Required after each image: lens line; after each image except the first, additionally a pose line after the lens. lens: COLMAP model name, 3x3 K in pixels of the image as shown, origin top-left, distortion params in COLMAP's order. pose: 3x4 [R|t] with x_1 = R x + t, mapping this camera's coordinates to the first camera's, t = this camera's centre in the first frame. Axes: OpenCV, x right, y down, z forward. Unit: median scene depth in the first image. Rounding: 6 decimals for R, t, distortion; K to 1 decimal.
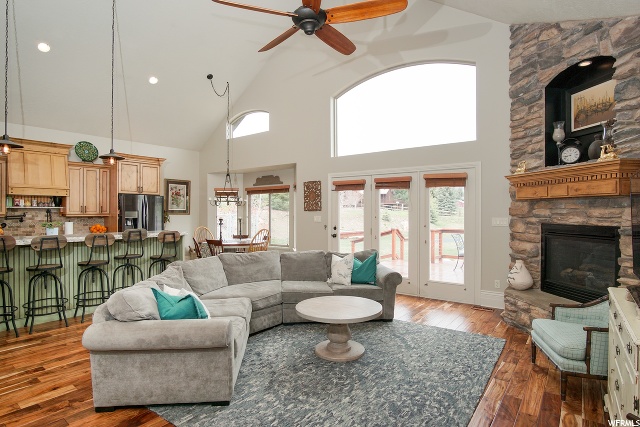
lens RADIAL K [[352.1, 0, 315.4], [0, 352.1, 213.9], [0, 0, 1]] dist [0.000640, -0.000113]
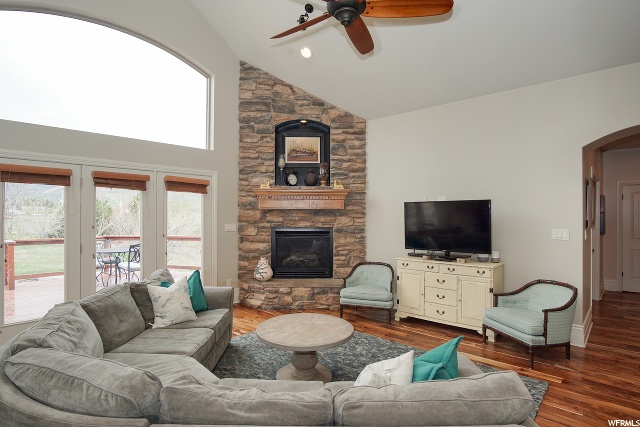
lens RADIAL K [[352.1, 0, 315.4], [0, 352.1, 214.5], [0, 0, 1]] dist [0.000640, -0.000113]
pose [[0.100910, 0.002342, 0.994893, -0.647052], [0.004582, 0.999986, -0.002818, -0.016673], [-0.994885, 0.004843, 0.100898, 0.693586]]
